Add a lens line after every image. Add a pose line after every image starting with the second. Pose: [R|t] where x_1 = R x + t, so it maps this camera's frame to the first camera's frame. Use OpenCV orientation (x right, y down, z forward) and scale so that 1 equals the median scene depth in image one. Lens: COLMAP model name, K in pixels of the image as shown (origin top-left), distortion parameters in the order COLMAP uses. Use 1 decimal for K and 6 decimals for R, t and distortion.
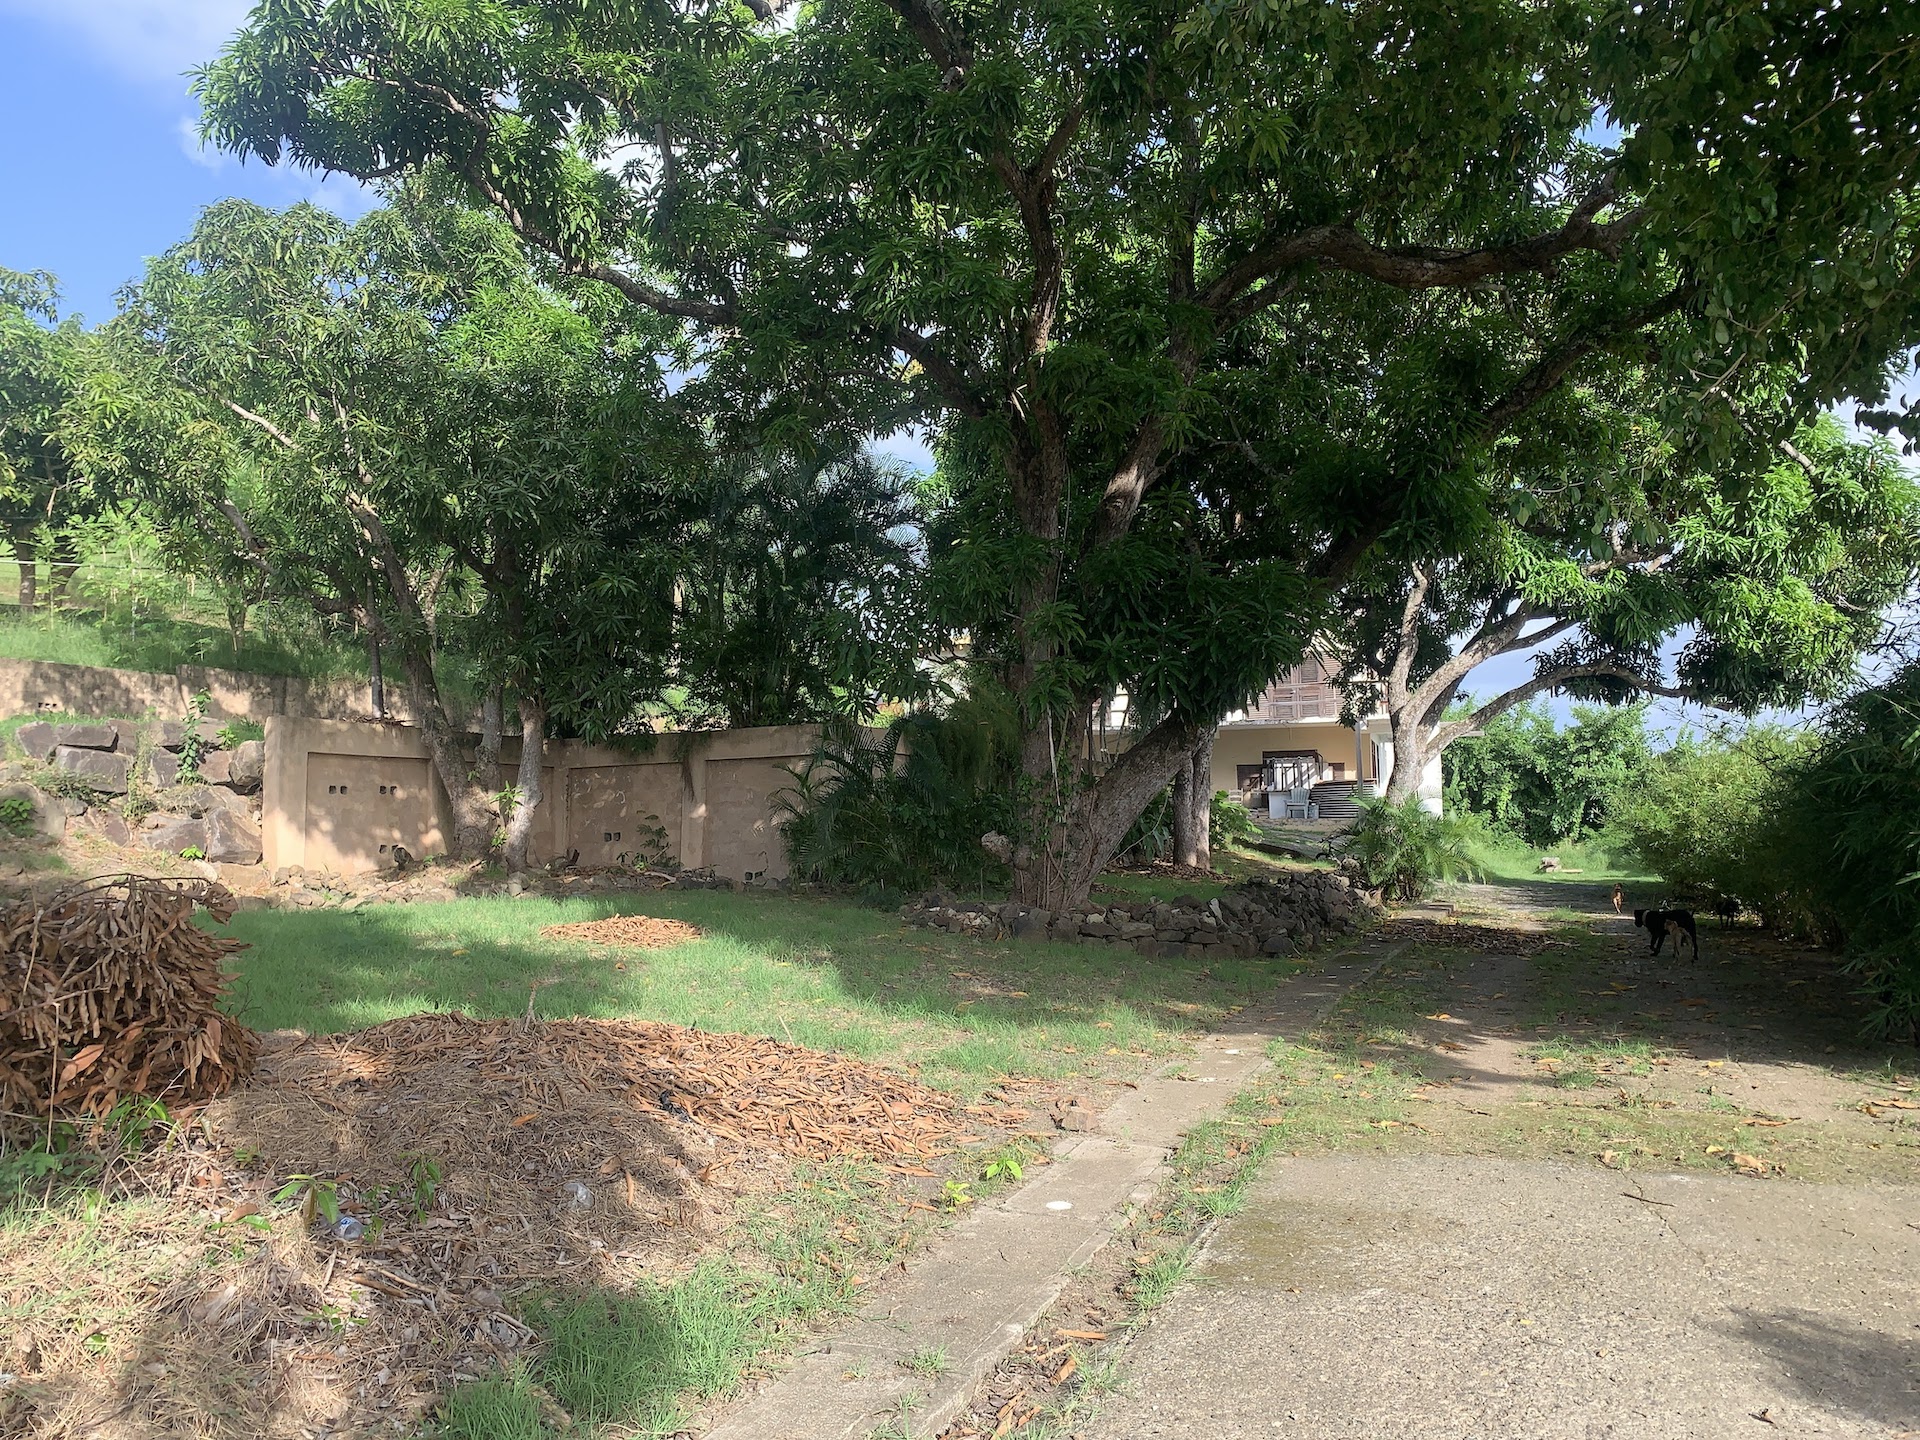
lens RADIAL K [[1401.7, 0, 924.7], [0, 1401.7, 728.5], [0, 0, 1]] dist [0.048789, -0.092632]
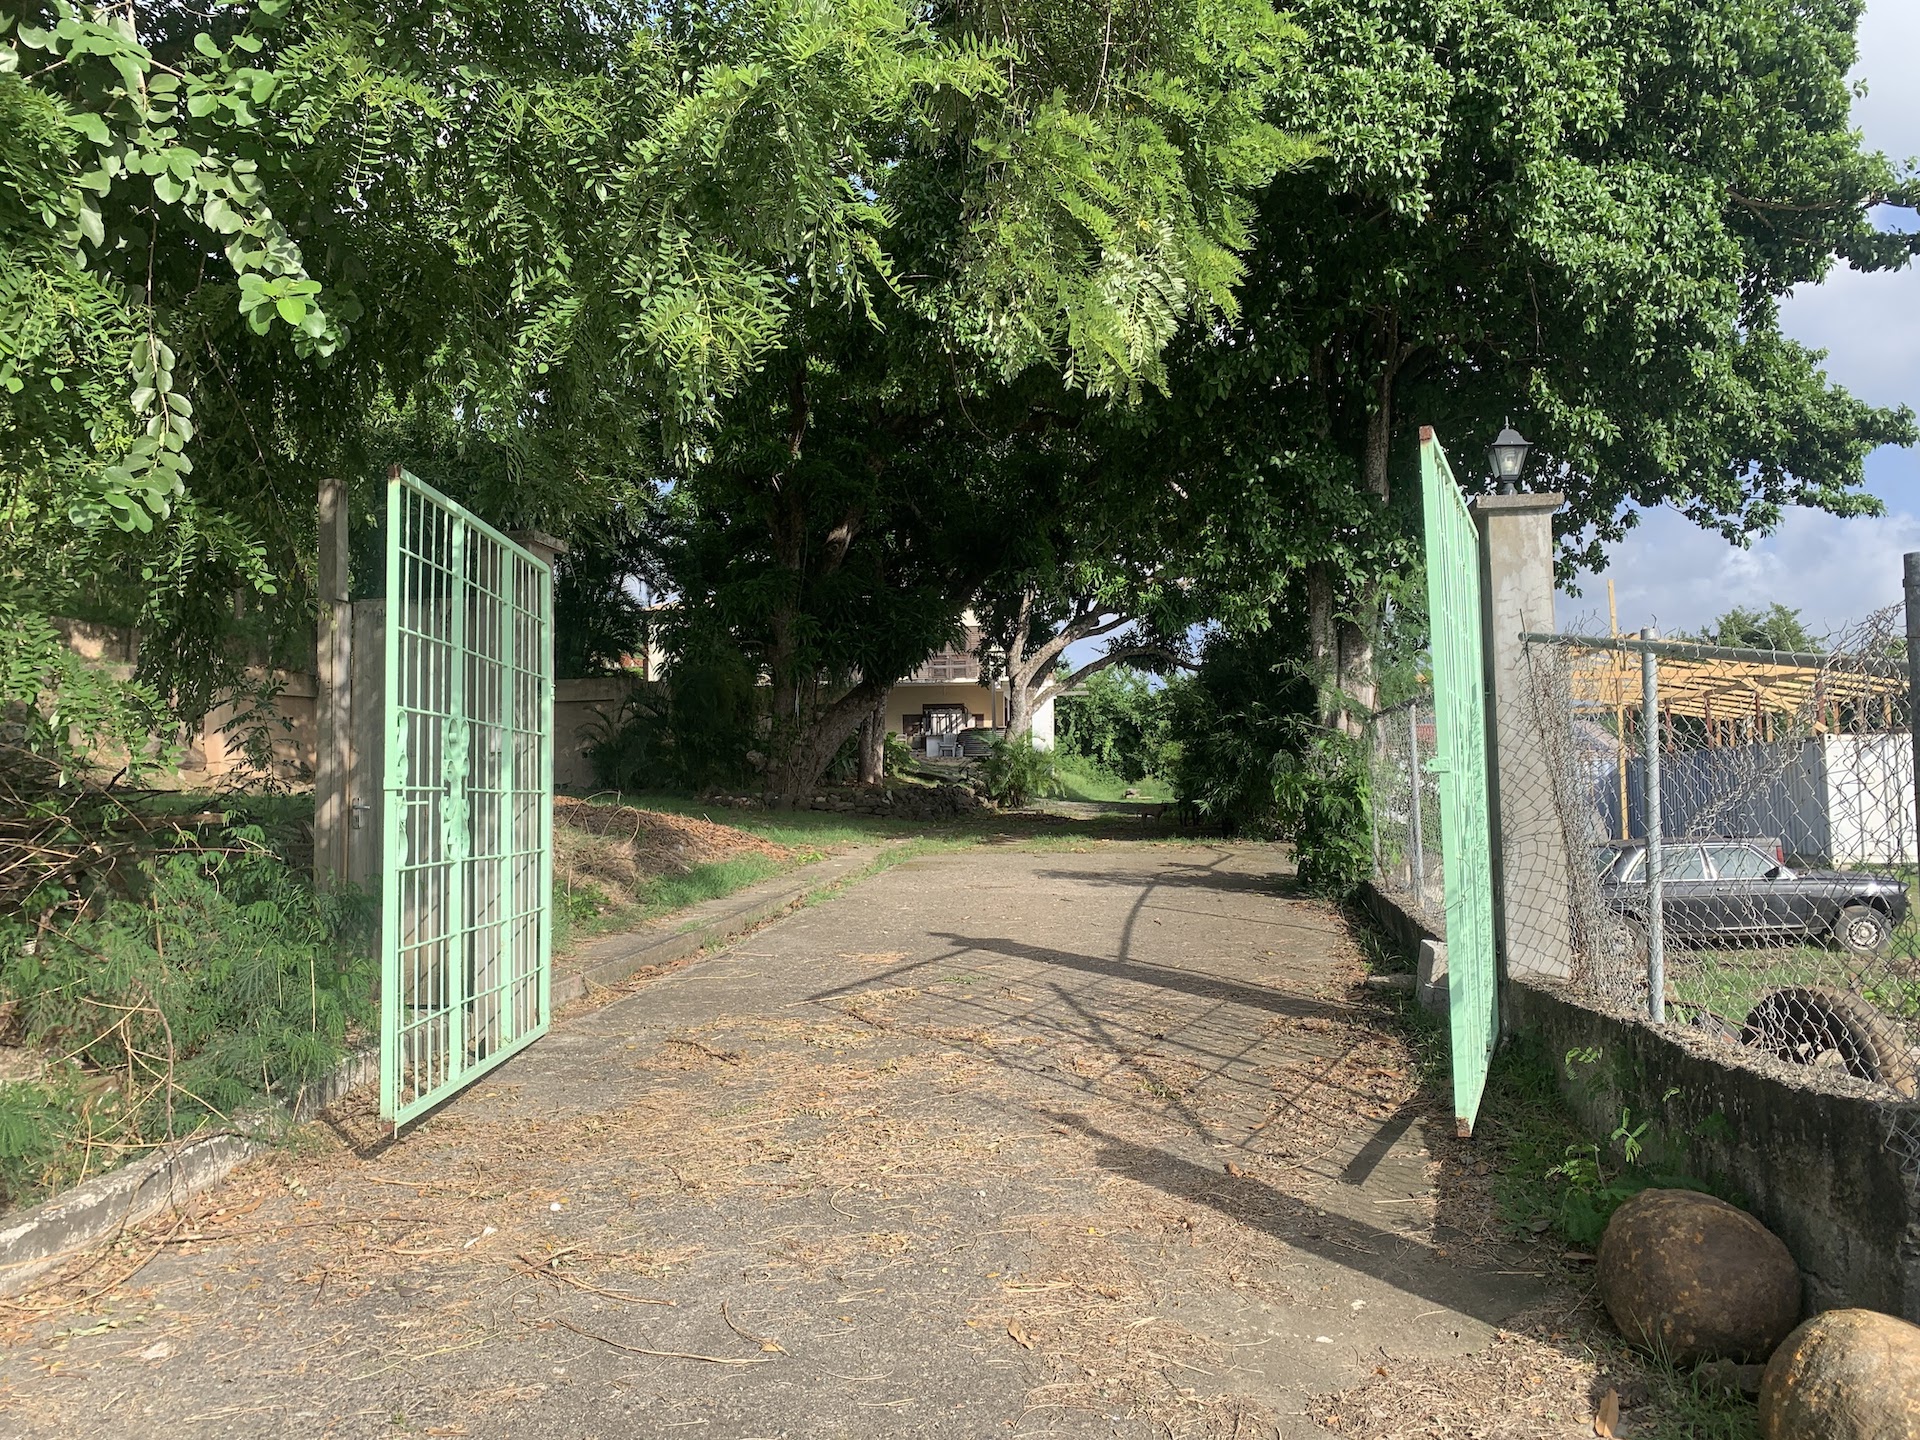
lens RADIAL K [[1401.7, 0, 924.7], [0, 1401.7, 728.5], [0, 0, 1]] dist [0.048789, -0.092632]
pose [[0.972364, 0.012374, 0.233140, -0.073405], [-0.020363, 0.999284, 0.031891, -0.002994], [-0.232579, -0.035757, 0.971920, -0.323596]]
